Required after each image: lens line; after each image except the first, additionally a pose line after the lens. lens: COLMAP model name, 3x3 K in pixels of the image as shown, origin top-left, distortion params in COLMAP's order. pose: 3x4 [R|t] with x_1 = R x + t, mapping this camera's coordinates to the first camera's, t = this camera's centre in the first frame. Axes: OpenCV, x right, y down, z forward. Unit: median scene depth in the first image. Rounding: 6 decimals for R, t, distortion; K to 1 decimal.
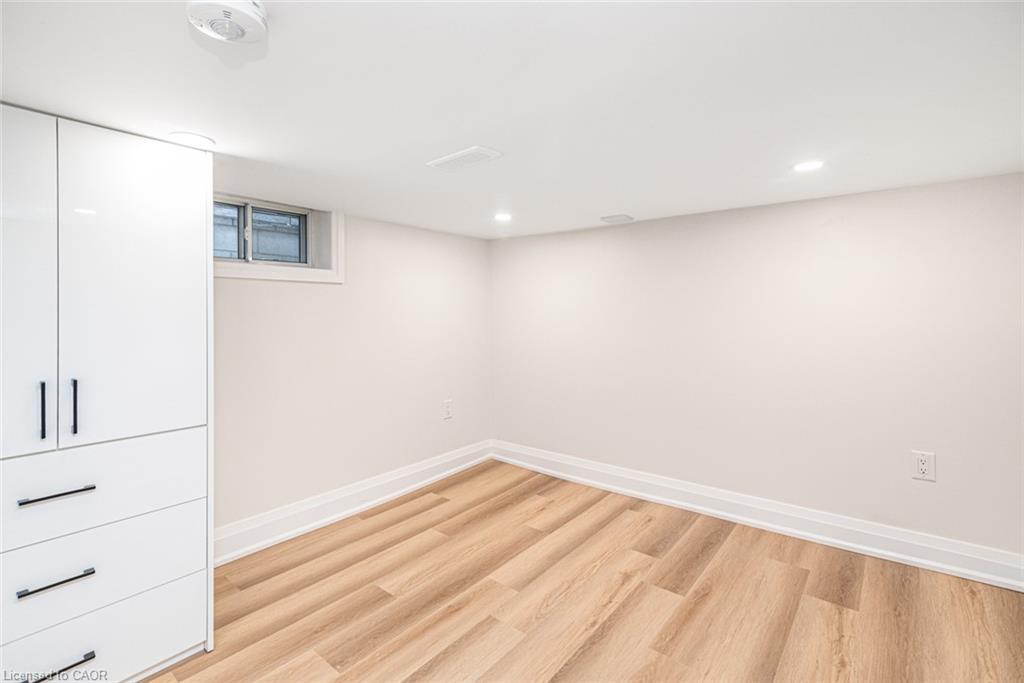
lens RADIAL K [[452.6, 0, 508.4], [0, 452.6, 316.0], [0, 0, 1]] dist [-0.000071, -0.000120]
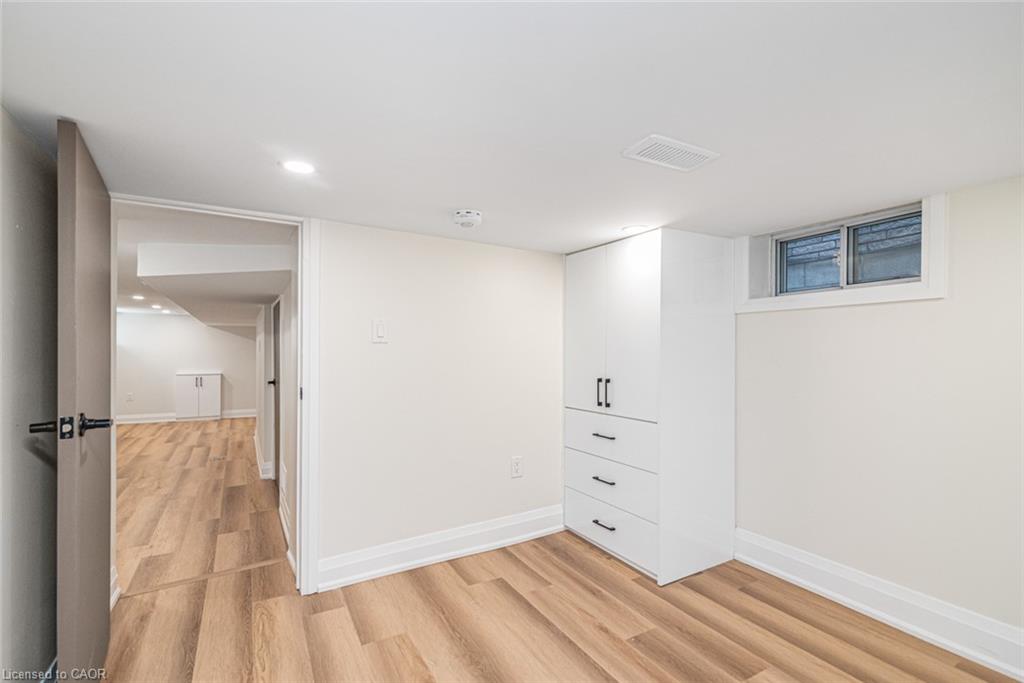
lens RADIAL K [[455.6, 0, 507.7], [0, 455.6, 342.9], [0, 0, 1]] dist [0.002071, 0.000489]
pose [[-0.335603, -0.001321, -0.942003, 0.654586], [-0.001203, 0.999999, -0.000974, -0.006832], [0.942003, 0.000806, -0.335604, 0.814747]]
